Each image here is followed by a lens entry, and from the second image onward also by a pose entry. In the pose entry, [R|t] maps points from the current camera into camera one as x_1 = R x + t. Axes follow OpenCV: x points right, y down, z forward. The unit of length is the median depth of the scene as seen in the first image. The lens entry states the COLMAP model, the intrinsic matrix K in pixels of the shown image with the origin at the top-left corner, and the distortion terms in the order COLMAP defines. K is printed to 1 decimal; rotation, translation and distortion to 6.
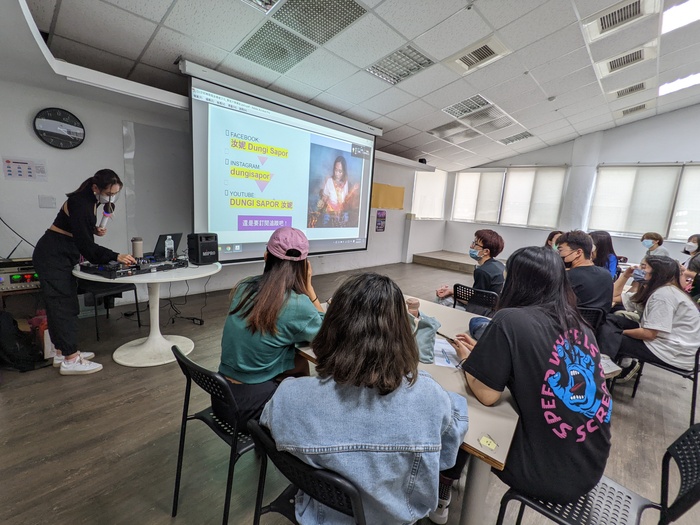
lens RADIAL K [[332.4, 0, 347.8], [0, 332.4, 265.9], [0, 0, 1]] dist [-0.001451, -0.000387]
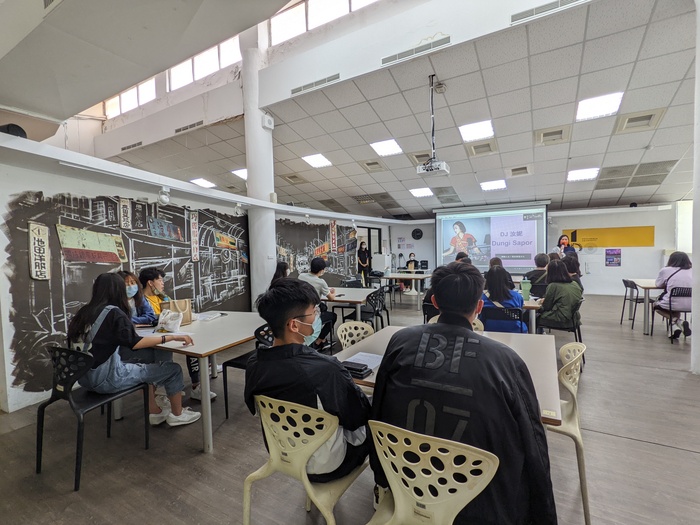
lens RADIAL K [[332.4, 0, 348.1], [0, 332.4, 266.6], [0, 0, 1]] dist [-0.001451, -0.000387]
pose [[0.192259, -0.025358, -0.981017, 2.371776], [-0.147474, 0.987567, -0.054429, 0.226285], [0.970200, 0.155139, 0.186129, -0.320486]]
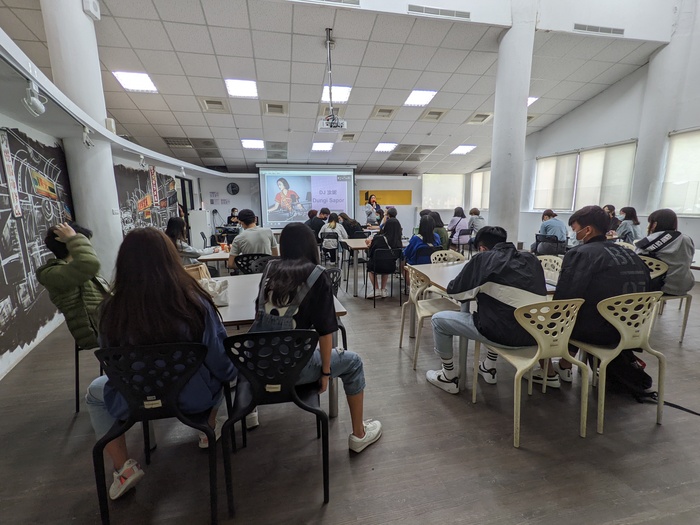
lens RADIAL K [[332.4, 0, 349.5], [0, 332.4, 267.3], [0, 0, 1]] dist [-0.001451, -0.000387]
pose [[0.802619, 0.034069, -0.595519, 2.013238], [-0.045727, 0.998944, -0.004480, 0.328386], [0.594737, 0.030827, 0.803329, -0.936648]]
